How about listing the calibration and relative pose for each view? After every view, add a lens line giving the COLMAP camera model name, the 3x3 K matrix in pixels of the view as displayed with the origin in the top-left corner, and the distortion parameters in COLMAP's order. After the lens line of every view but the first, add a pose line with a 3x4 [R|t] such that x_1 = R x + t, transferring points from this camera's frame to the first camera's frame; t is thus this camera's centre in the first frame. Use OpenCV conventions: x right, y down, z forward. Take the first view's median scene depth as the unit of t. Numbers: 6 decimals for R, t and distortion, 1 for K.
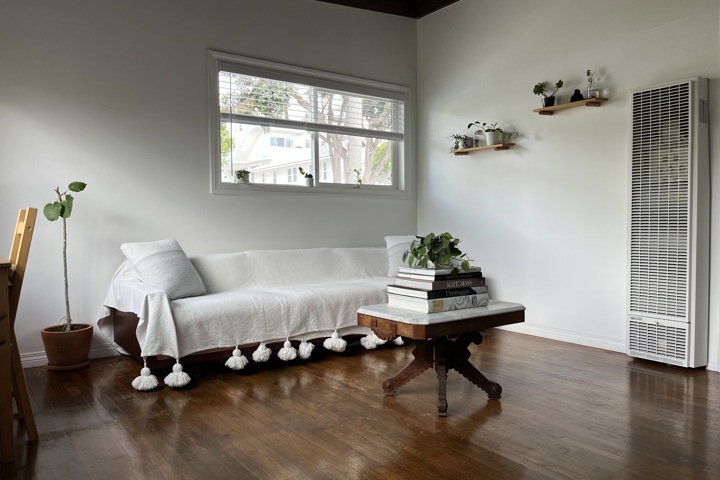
lens RADIAL K [[543.8, 0, 360.0], [0, 543.8, 240.0], [0, 0, 1]] dist [0.046796, -0.073161]
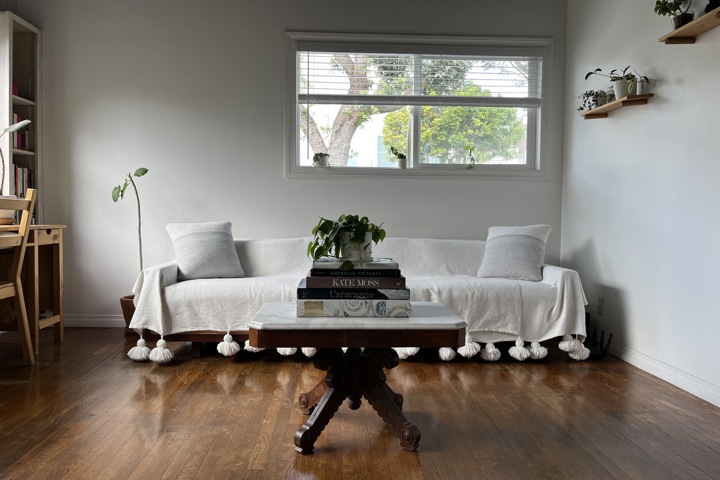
lens RADIAL K [[543.8, 0, 360.0], [0, 543.8, 240.0], [0, 0, 1]] dist [0.046796, -0.073161]
pose [[0.836401, 0.037574, -0.546829, 0.478097], [-0.032242, 0.999293, 0.019348, 0.005513], [0.547169, 0.001448, 0.837021, 0.304699]]
